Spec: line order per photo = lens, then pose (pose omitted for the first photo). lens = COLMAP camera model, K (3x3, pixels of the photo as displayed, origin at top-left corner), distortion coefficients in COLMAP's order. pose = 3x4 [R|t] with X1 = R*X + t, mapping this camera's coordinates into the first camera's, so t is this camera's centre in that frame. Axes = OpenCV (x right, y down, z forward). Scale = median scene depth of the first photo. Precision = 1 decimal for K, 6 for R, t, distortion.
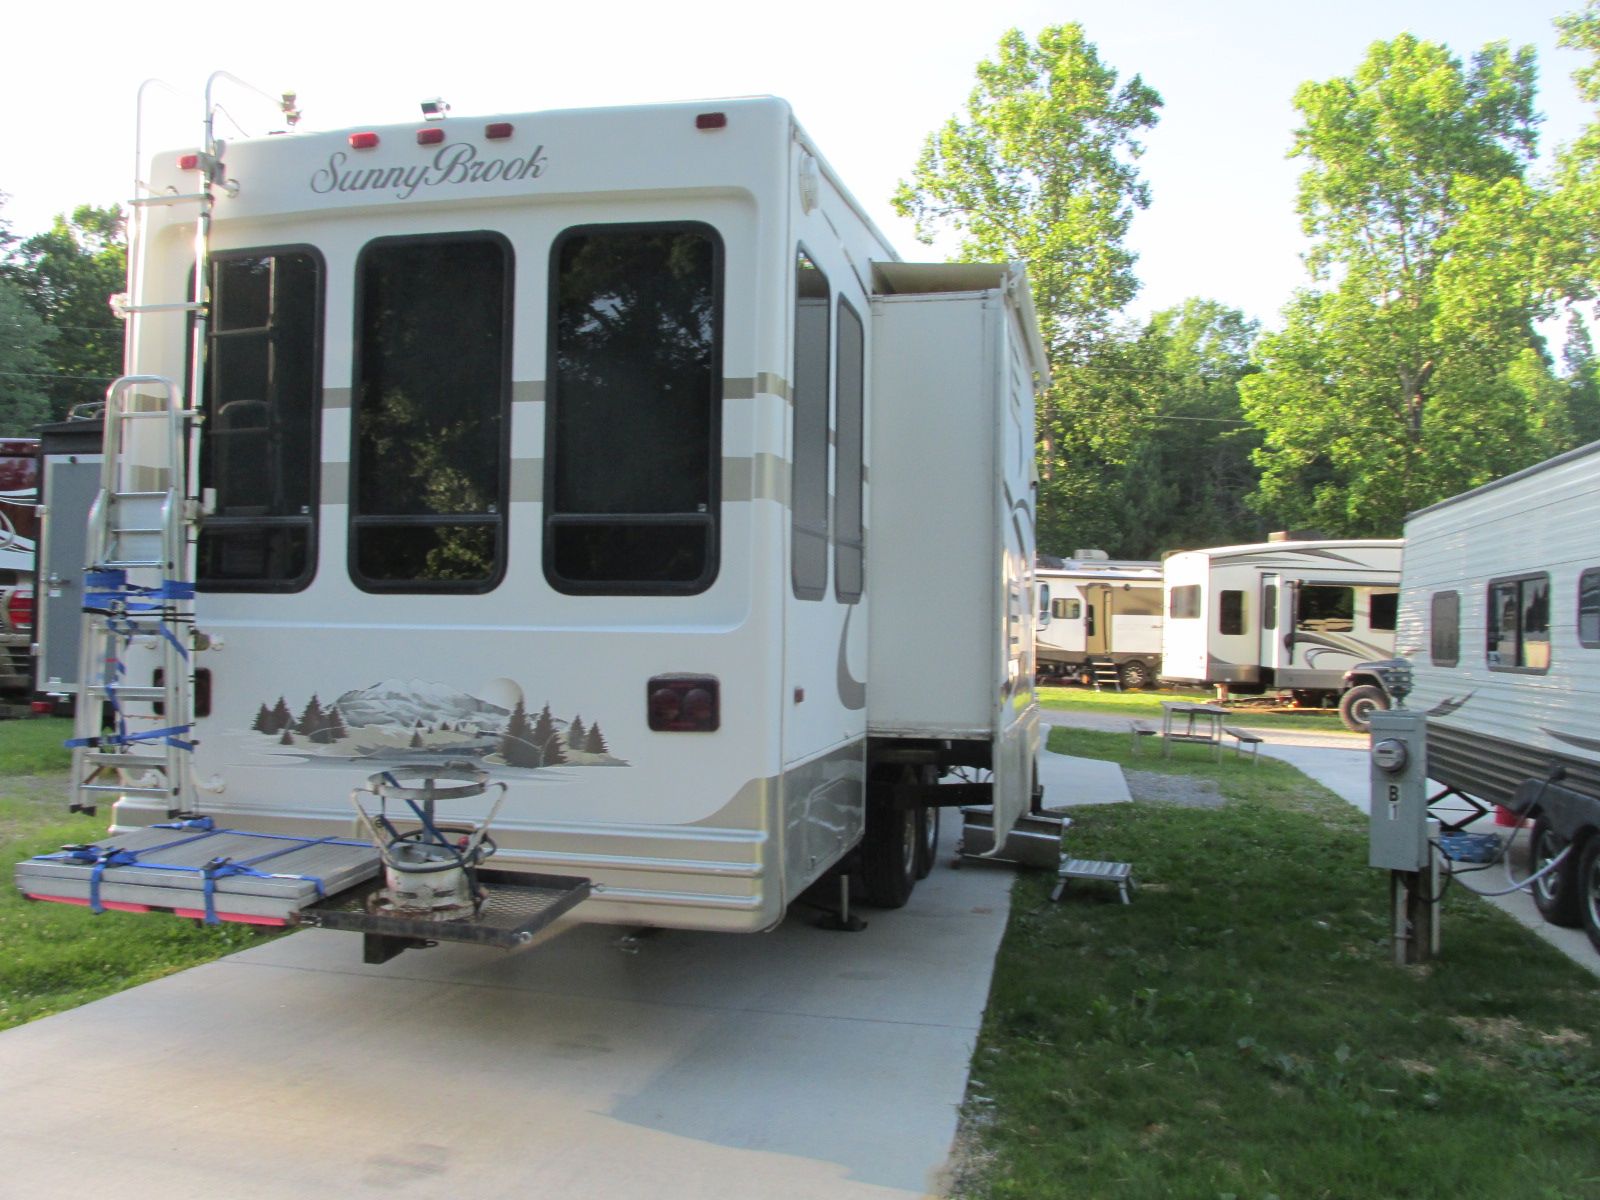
lens RADIAL K [[1311.1, 0, 796.6], [0, 1311.1, 619.6], [0, 0, 1]] dist [-0.025822, 0.006264]
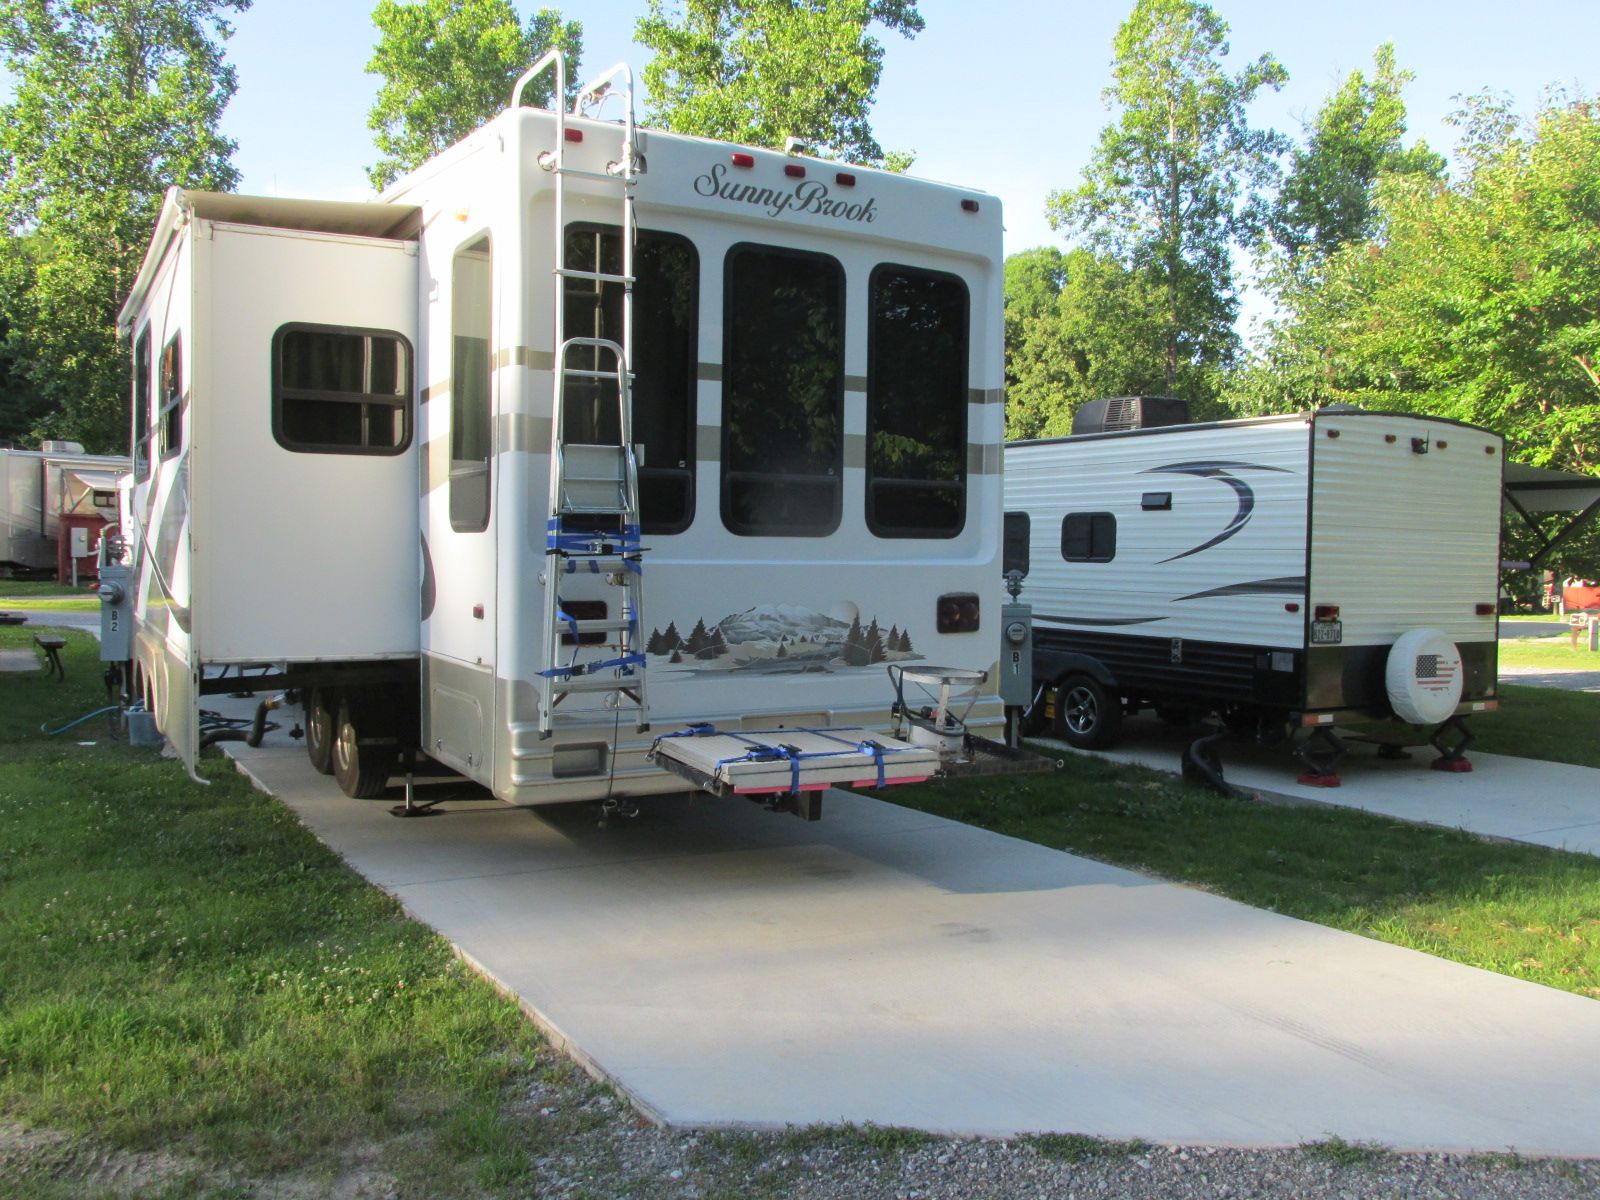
lens RADIAL K [[1311.1, 0, 796.6], [0, 1311.1, 619.6], [0, 0, 1]] dist [-0.025822, 0.006264]
pose [[0.730098, -0.043937, 0.681929, -1.149298], [-0.006772, 0.997417, 0.071514, -0.030111], [-0.683309, -0.056831, 0.727914, 0.060475]]
